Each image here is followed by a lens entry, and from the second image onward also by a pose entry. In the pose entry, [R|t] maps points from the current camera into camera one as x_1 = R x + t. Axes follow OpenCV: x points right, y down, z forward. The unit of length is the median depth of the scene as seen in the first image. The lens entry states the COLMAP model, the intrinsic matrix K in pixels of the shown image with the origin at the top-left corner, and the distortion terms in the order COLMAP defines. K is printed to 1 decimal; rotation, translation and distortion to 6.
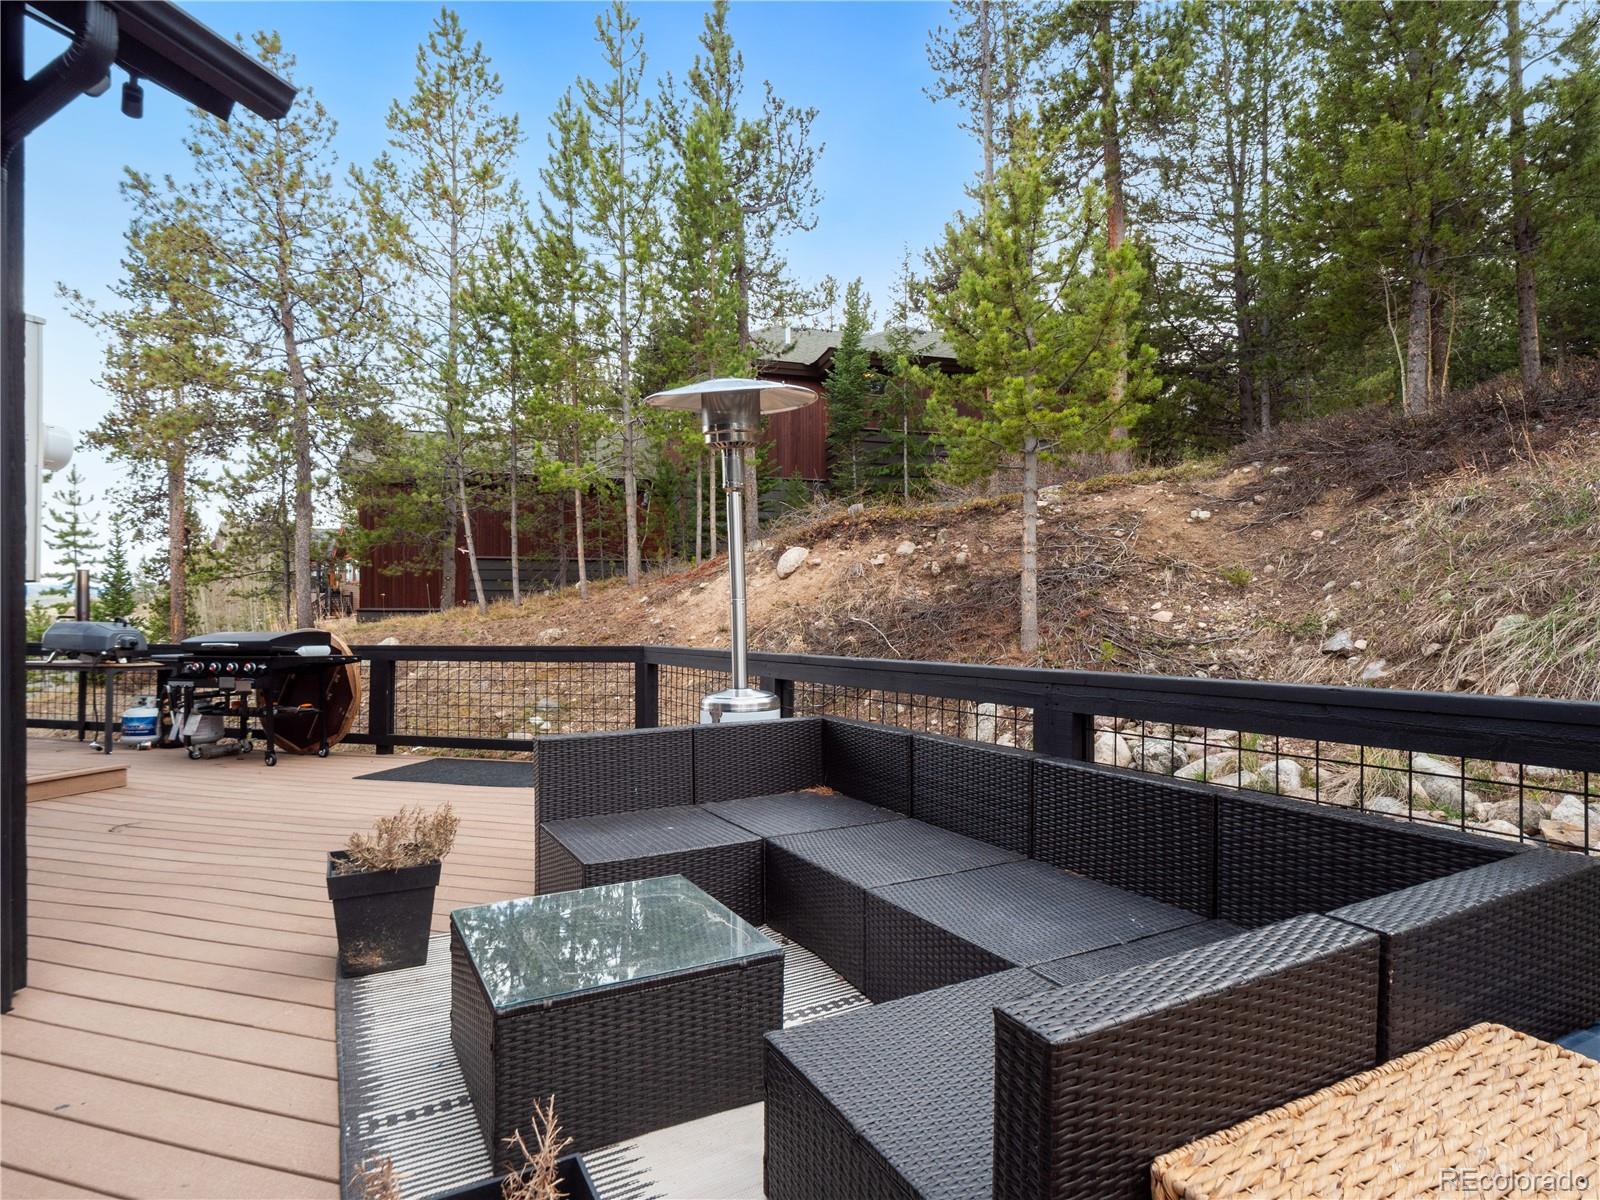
lens RADIAL K [[851.0, 0, 788.8], [0, 851.0, 611.3], [0, 0, 1]] dist [-0.007723, -0.001355]
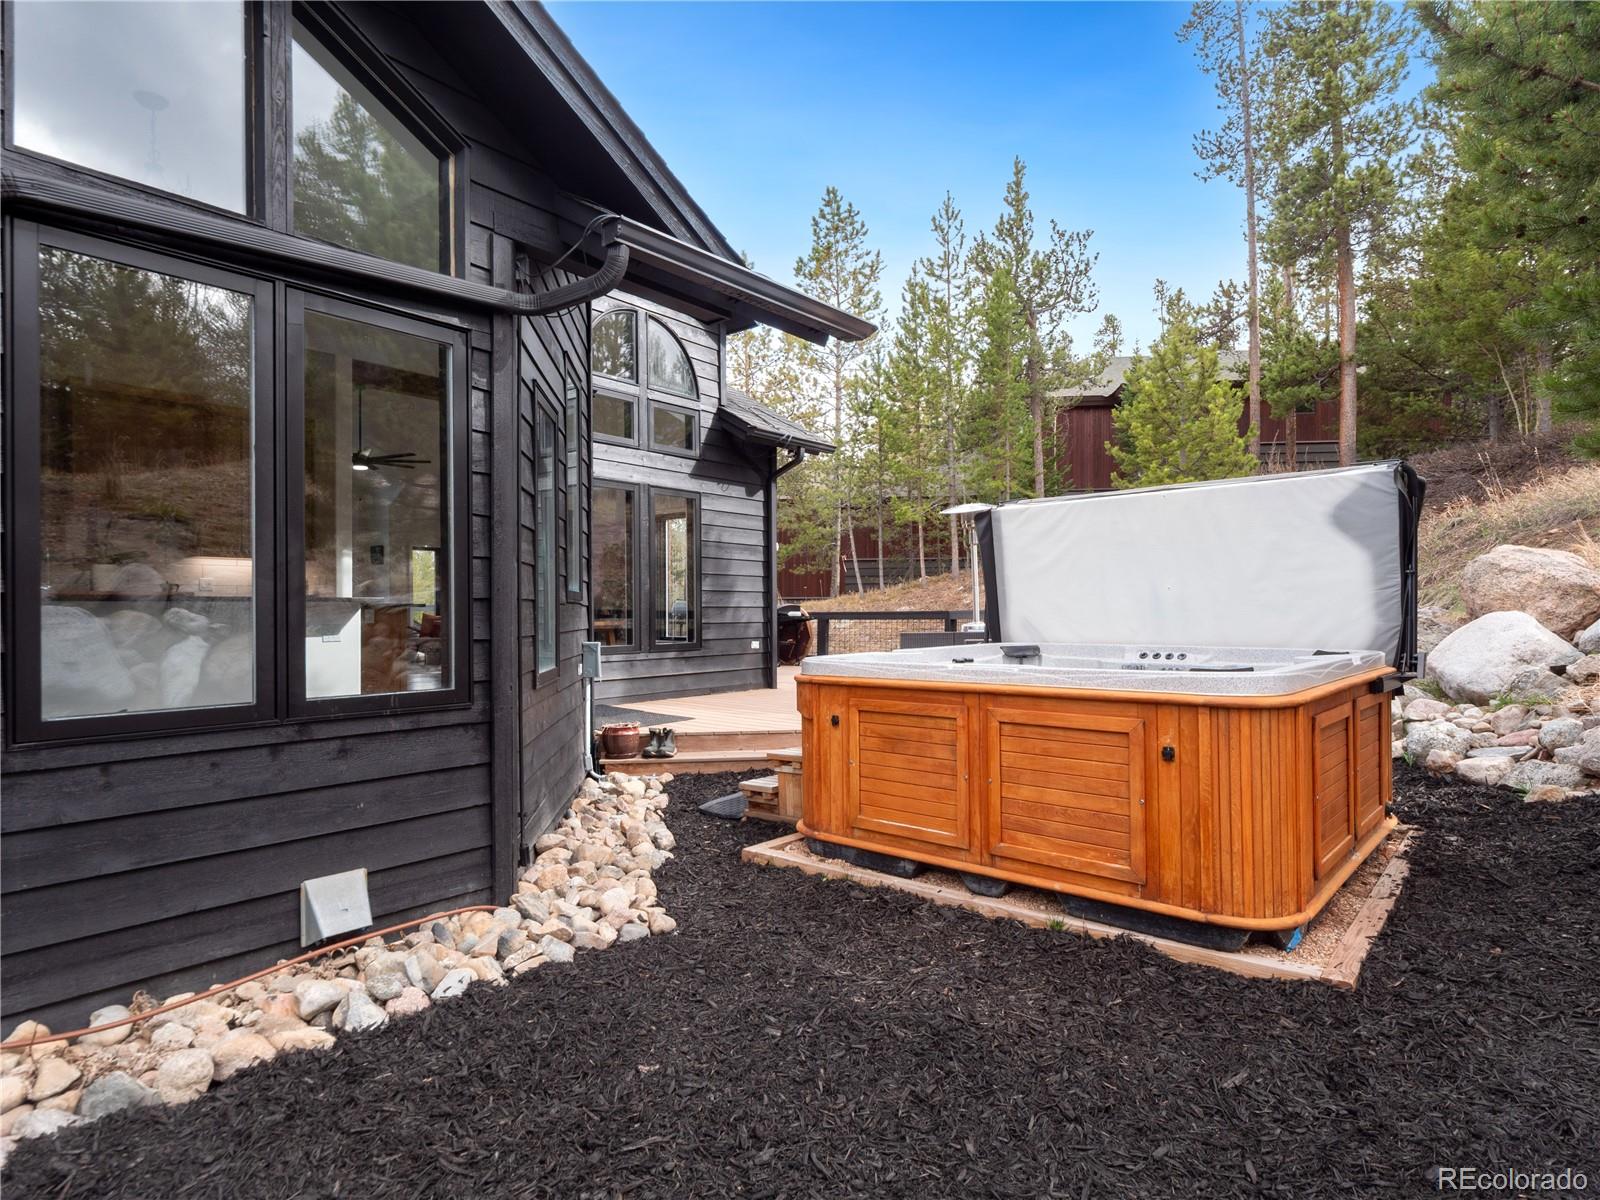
lens RADIAL K [[851.0, 0, 782.7], [0, 851.0, 604.8], [0, 0, 1]] dist [-0.007723, -0.001355]
pose [[0.921802, 0.000641, -0.387660, 0.110330], [-0.000914, 0.999999, -0.000521, 0.014822], [0.387659, 0.000834, 0.921802, -0.481986]]
